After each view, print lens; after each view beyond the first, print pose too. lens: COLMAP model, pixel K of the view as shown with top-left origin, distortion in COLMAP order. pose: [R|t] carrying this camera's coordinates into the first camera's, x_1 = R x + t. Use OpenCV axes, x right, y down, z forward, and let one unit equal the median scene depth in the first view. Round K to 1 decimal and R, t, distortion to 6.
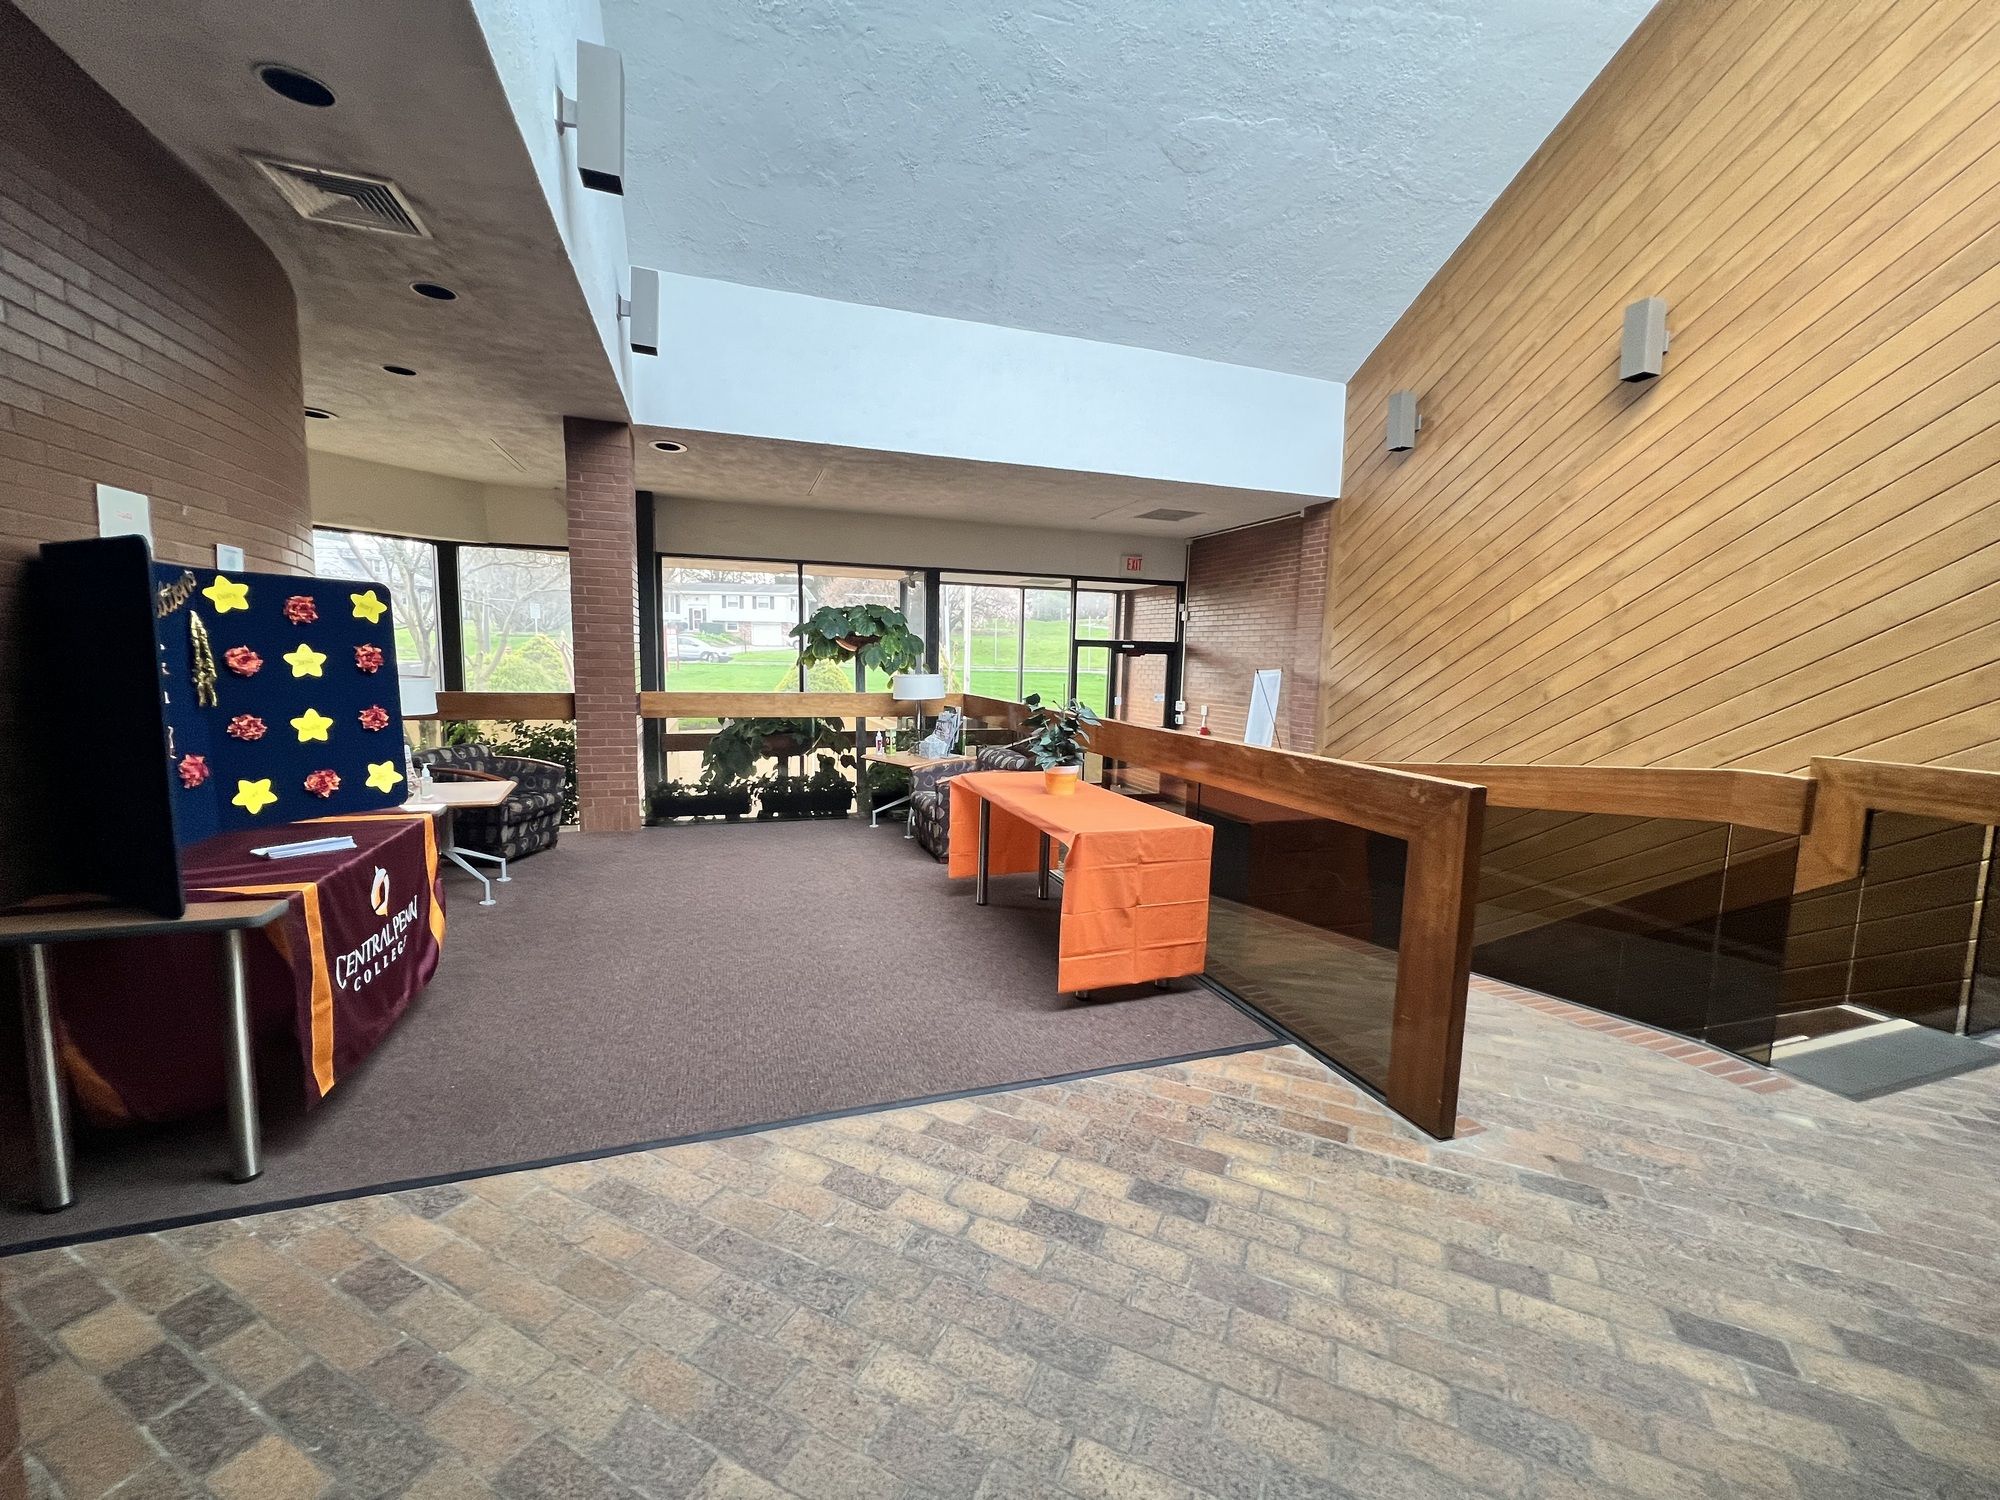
lens RADIAL K [[798.0, 0, 994.3], [0, 798.0, 746.4], [0, 0, 1]] dist [-0.001464, -0.000278]
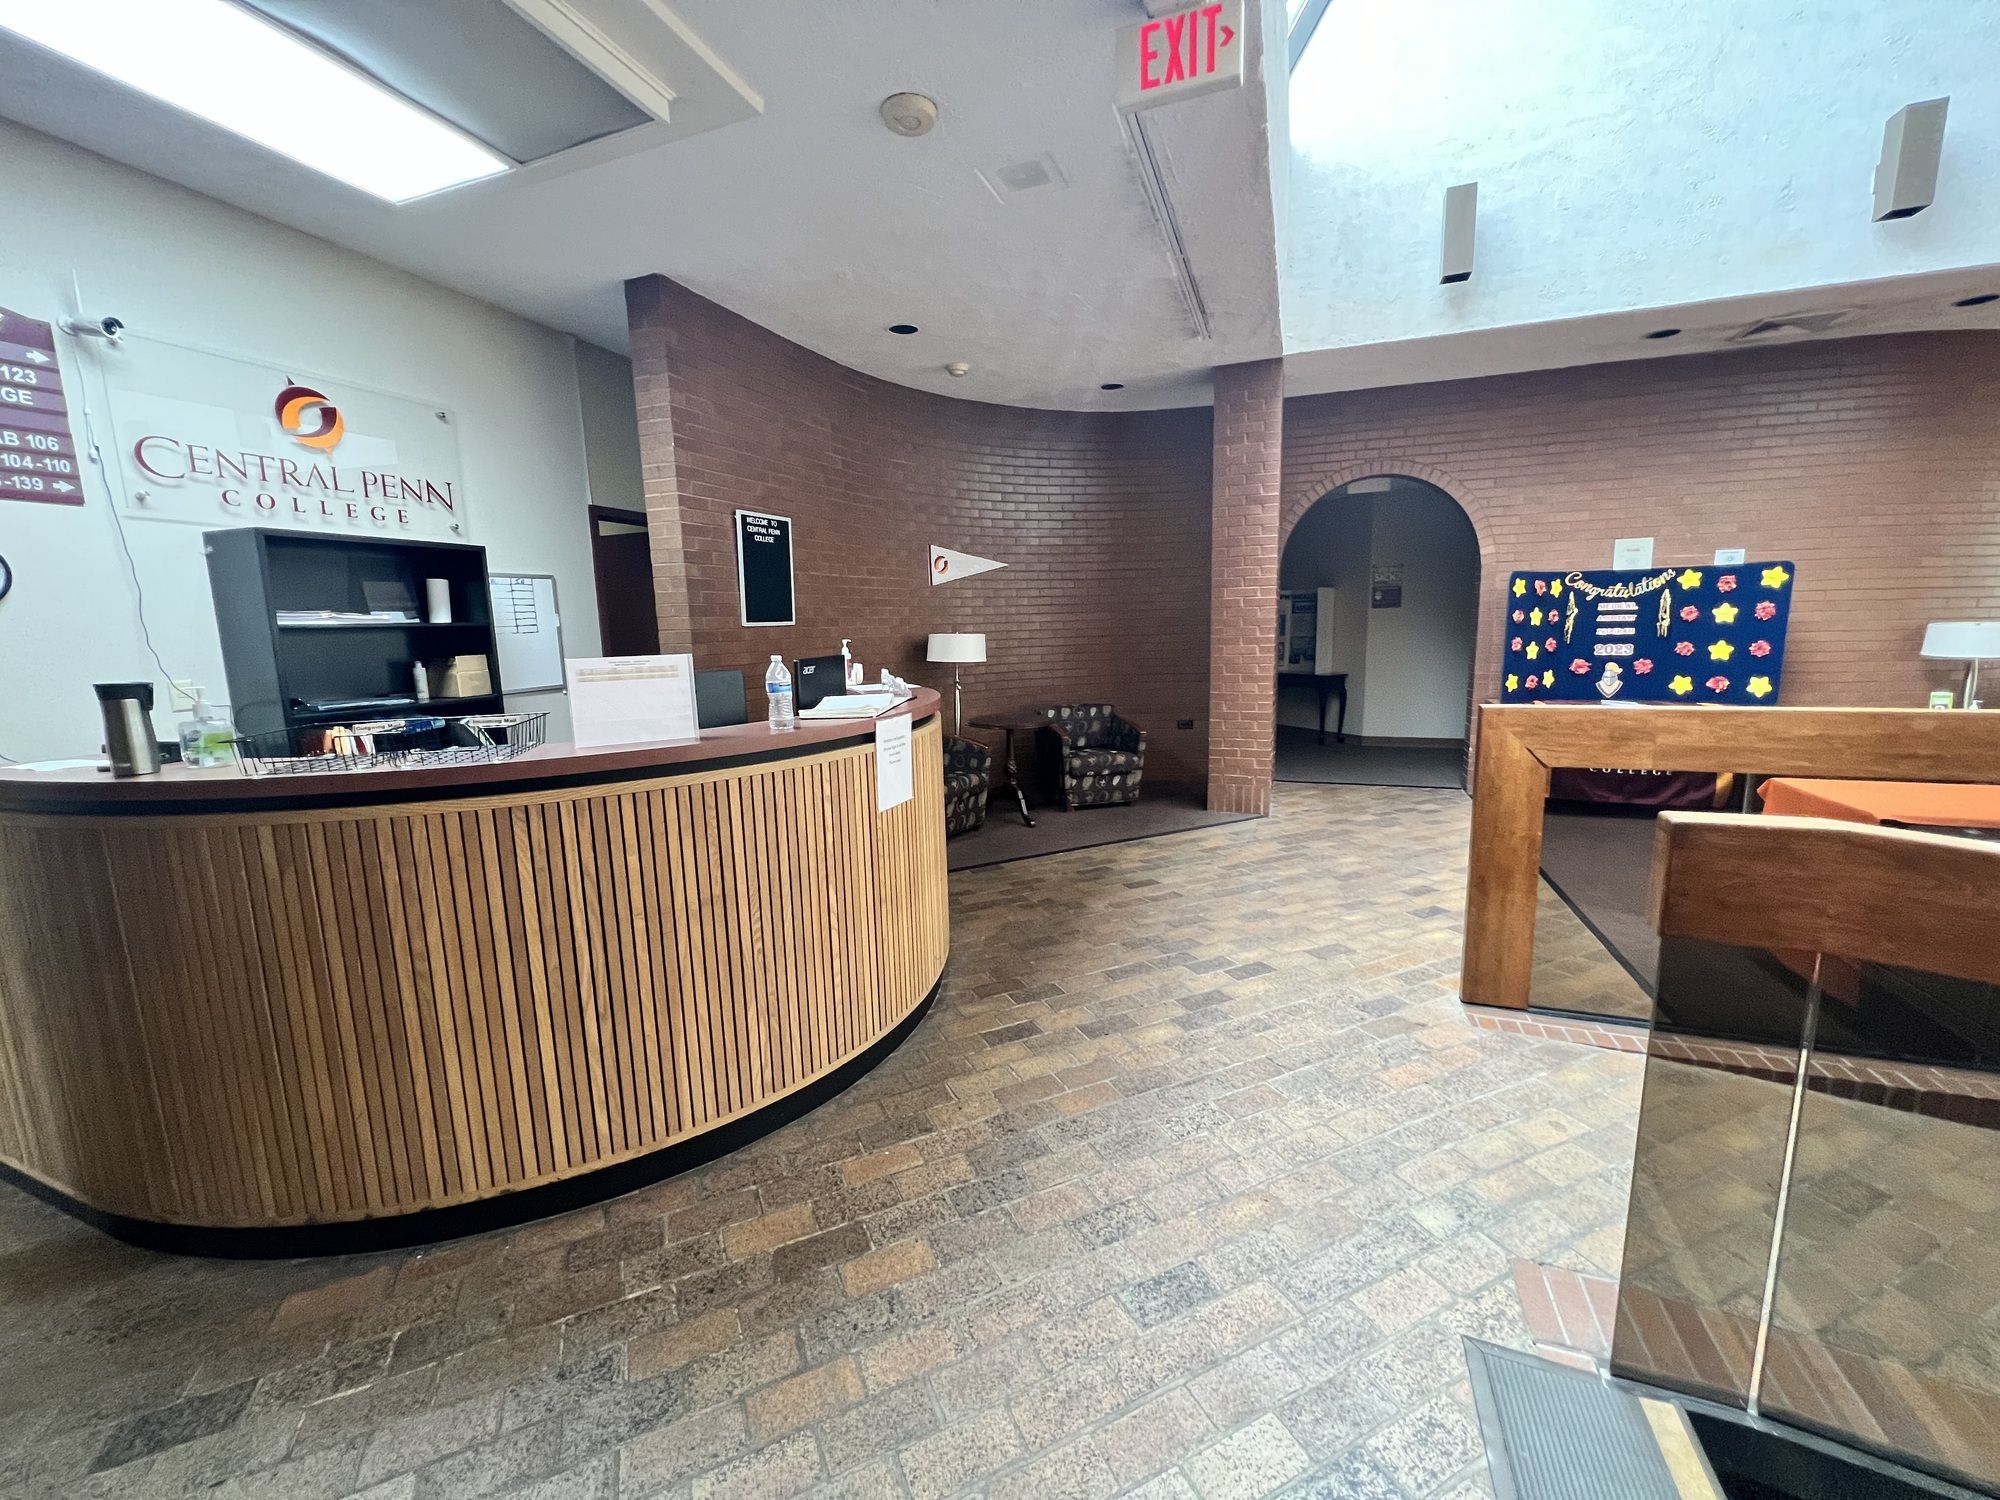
lens RADIAL K [[798.0, 0, 994.7], [0, 798.0, 747.3], [0, 0, 1]] dist [-0.001464, -0.000278]
pose [[-0.640071, 0.113007, -0.759959, 1.647220], [-0.078414, 0.974351, 0.210931, -0.068573], [0.764303, 0.194603, -0.614793, 0.981288]]
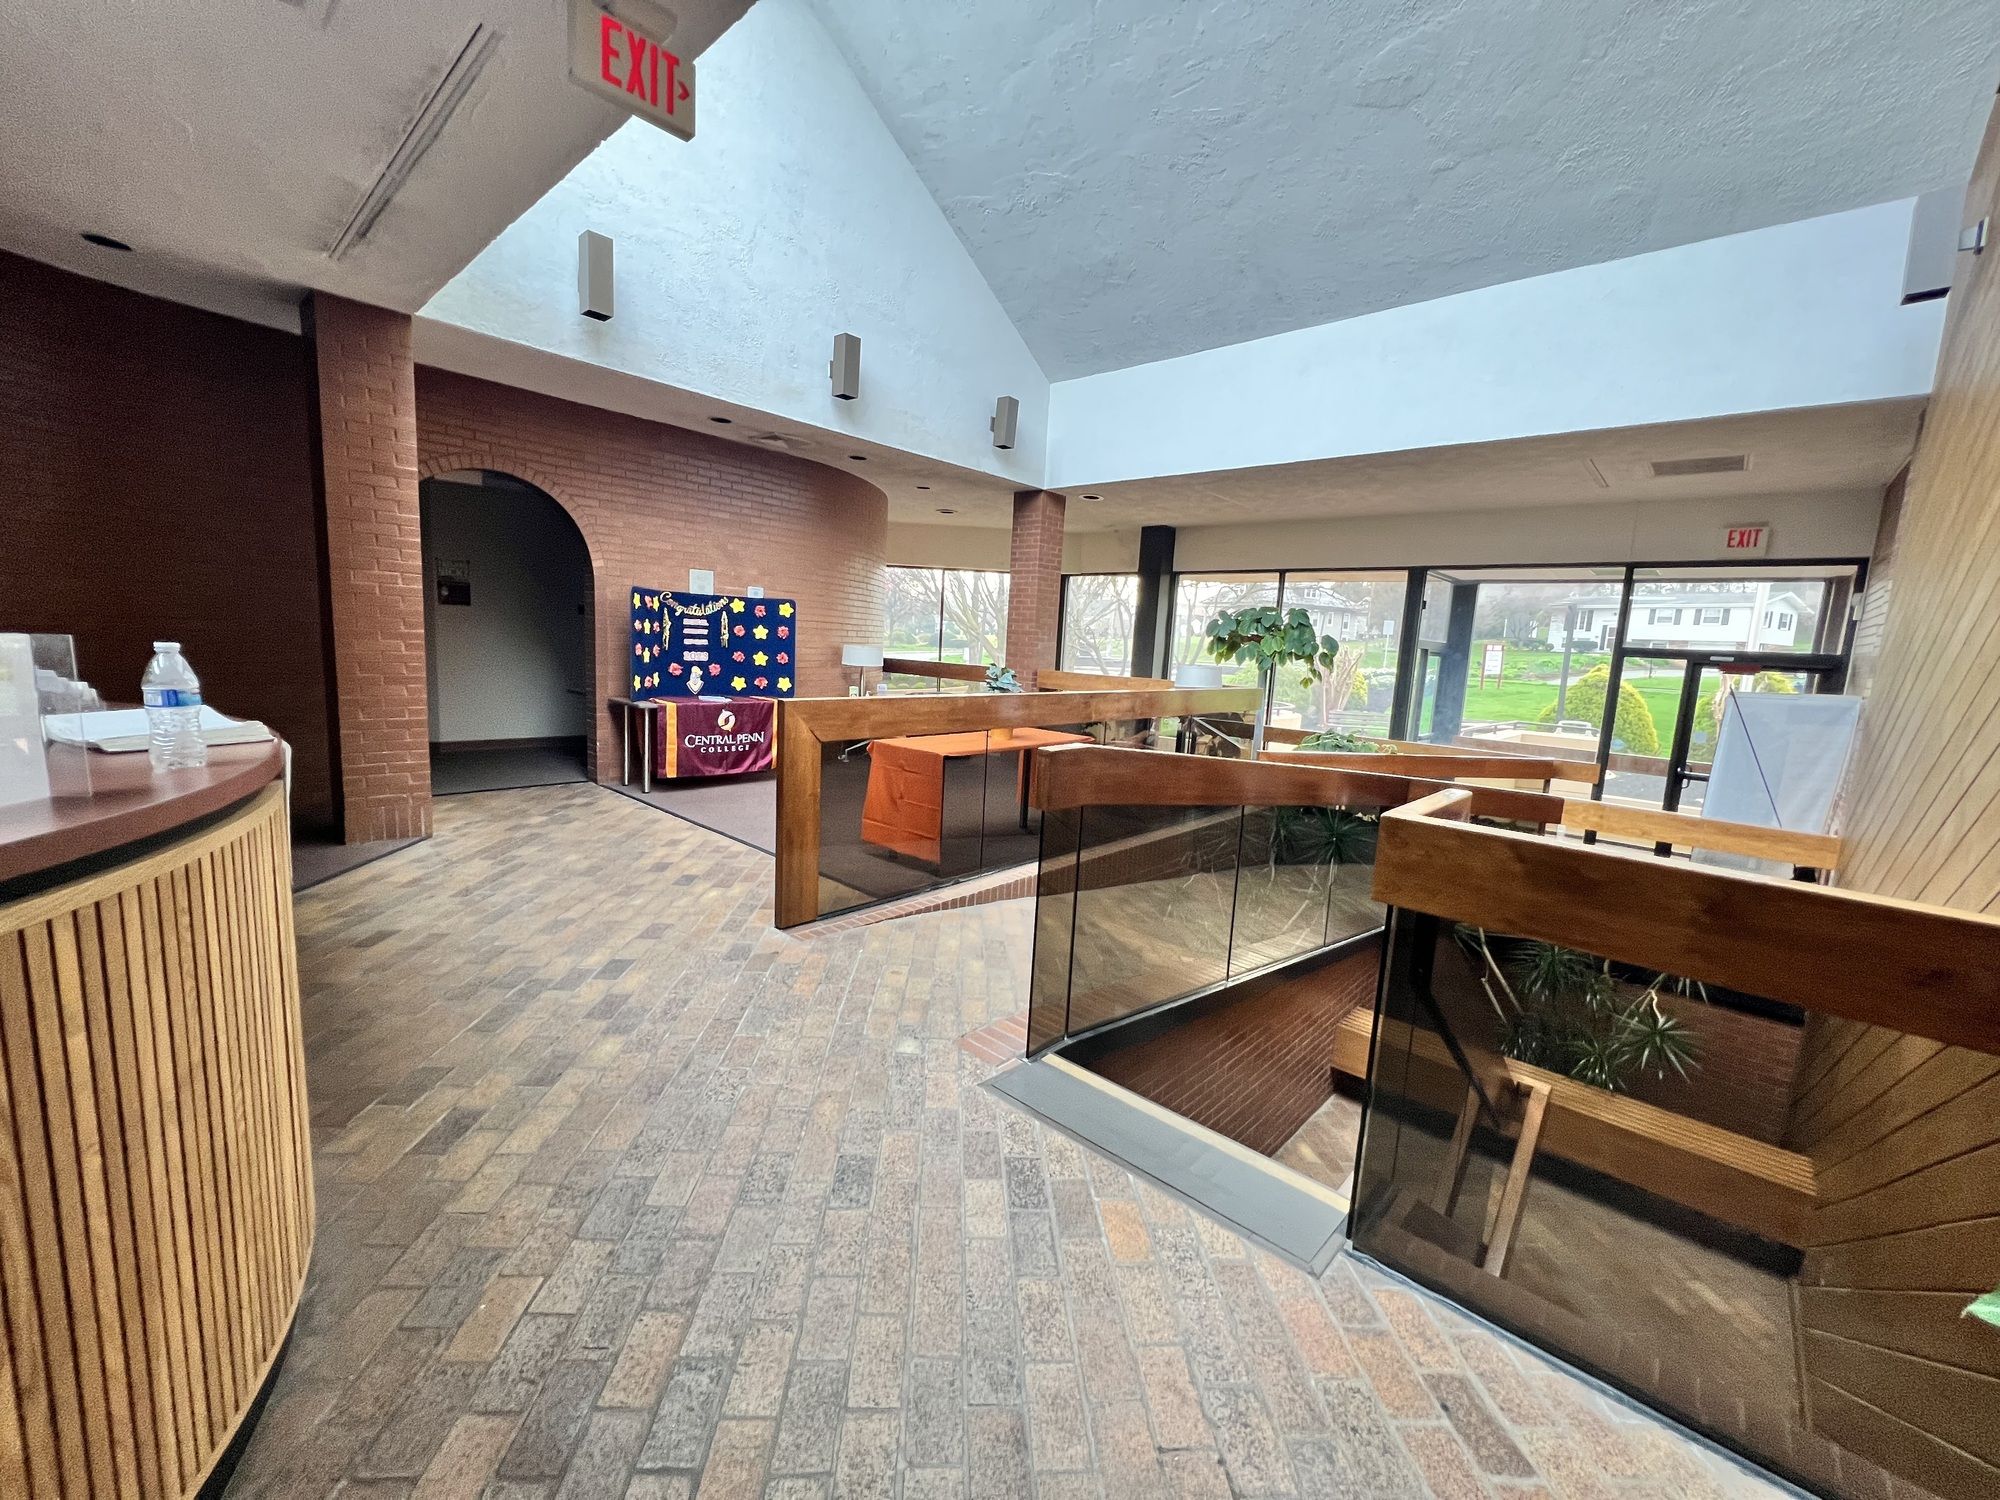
lens RADIAL K [[798.0, 0, 999.8], [0, 798.0, 747.7], [0, 0, 1]] dist [-0.001464, -0.000278]
pose [[0.478860, 0.122344, -0.869324, 1.813237], [-0.143084, 0.987877, 0.060212, -0.009552], [0.866152, 0.095554, 0.490561, 0.502796]]
